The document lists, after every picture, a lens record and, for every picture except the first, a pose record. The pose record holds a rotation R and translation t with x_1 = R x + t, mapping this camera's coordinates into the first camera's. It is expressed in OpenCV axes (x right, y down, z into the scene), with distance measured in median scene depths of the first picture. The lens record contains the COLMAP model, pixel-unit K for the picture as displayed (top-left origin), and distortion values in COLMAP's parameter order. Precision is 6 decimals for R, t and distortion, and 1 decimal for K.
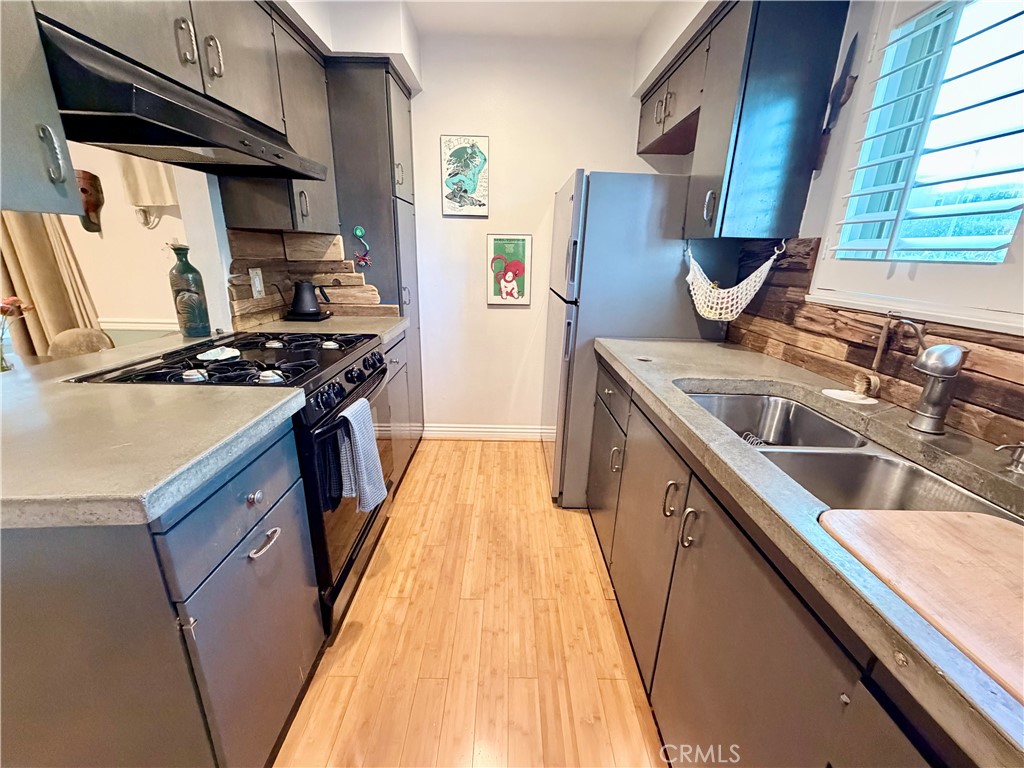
lens RADIAL K [[407.2, 0, 510.7], [0, 407.2, 383.4], [0, 0, 1]] dist [-0.000653, 0.000095]
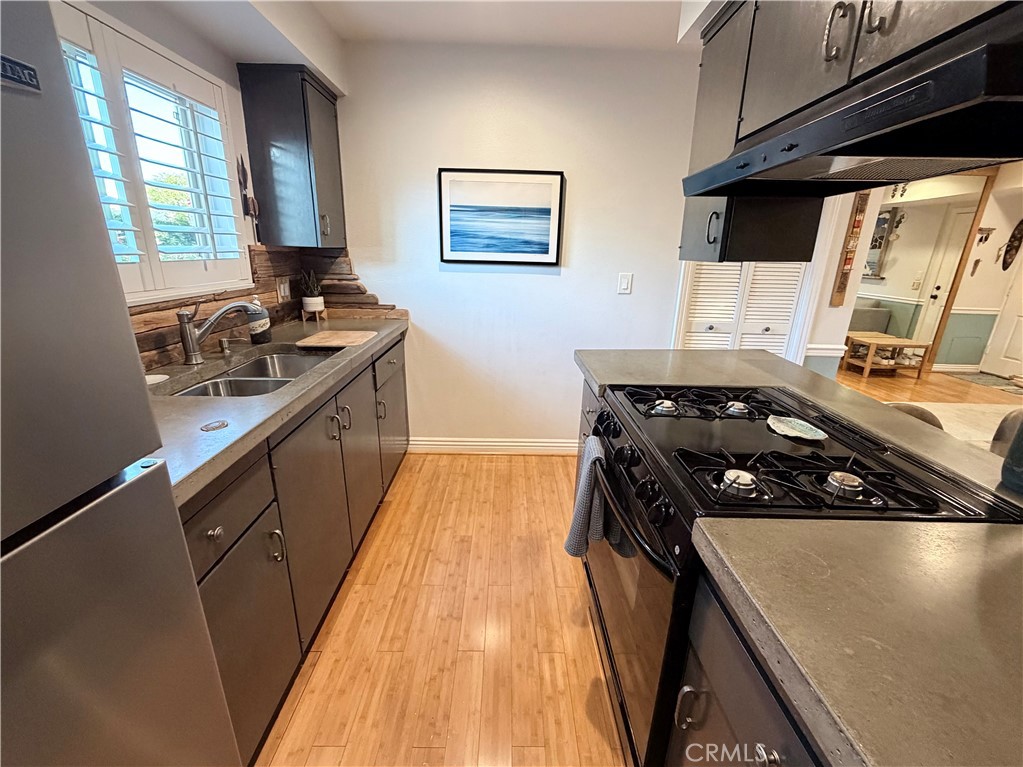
lens RADIAL K [[427.6, 0, 509.0], [0, 427.6, 385.3], [0, 0, 1]] dist [-0.002913, 0.000388]
pose [[-0.998853, -0.045952, -0.013449, -0.128287], [-0.045213, 0.812818, 0.580761, -0.473098], [-0.015755, 0.580703, -0.813963, 1.316627]]
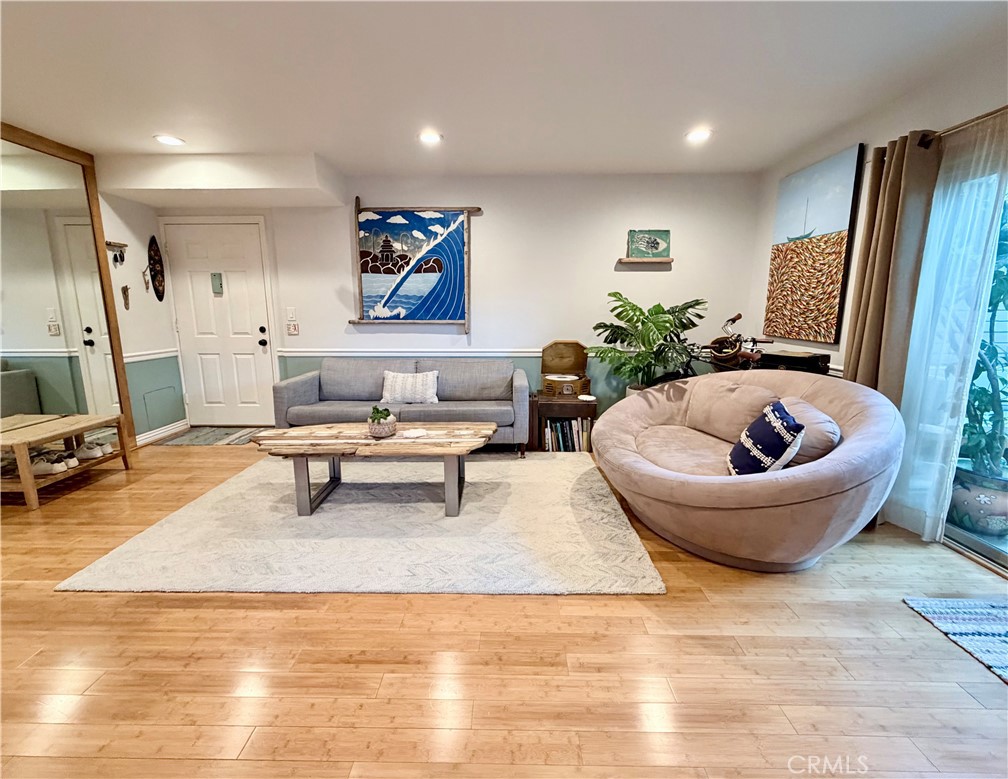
lens RADIAL K [[429.8, 0, 503.4], [0, 429.8, 381.9], [0, 0, 1]] dist [-0.001919, -0.000235]
pose [[-0.022118, 0.149551, -0.988507, -1.242607], [-0.305552, 0.940427, 0.149114, -0.060301], [0.951918, 0.305338, 0.024895, 0.233797]]
